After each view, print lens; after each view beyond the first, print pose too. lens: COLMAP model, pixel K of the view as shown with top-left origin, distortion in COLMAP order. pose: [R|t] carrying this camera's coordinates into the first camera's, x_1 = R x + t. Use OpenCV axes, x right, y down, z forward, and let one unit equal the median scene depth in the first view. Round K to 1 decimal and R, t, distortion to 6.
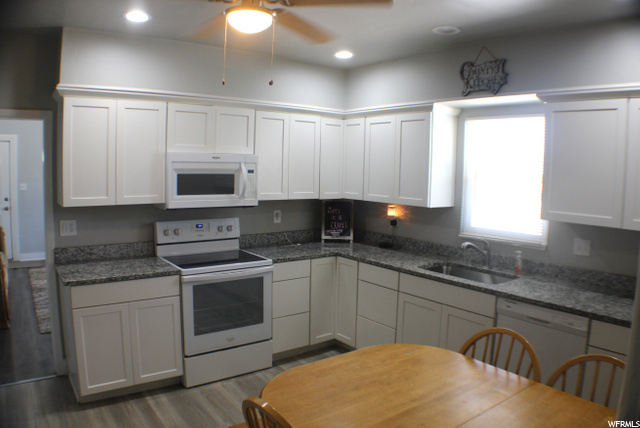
lens RADIAL K [[477.5, 0, 320.0], [0, 477.5, 214.0], [0, 0, 1]] dist [-0.089576, 0.002551]
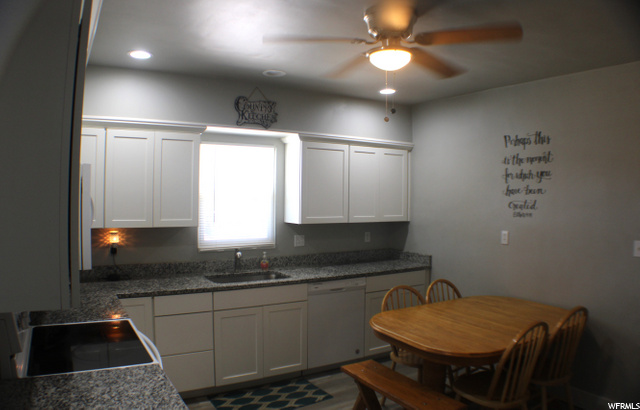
lens RADIAL K [[517.8, 0, 320.0], [0, 517.8, 205.0], [0, 0, 1]] dist [-0.003111, -0.000592]
pose [[0.144123, -0.054742, 0.988044, -0.953579], [0.088755, 0.995160, 0.042190, -0.094559], [-0.985571, 0.081613, 0.148284, 0.650124]]
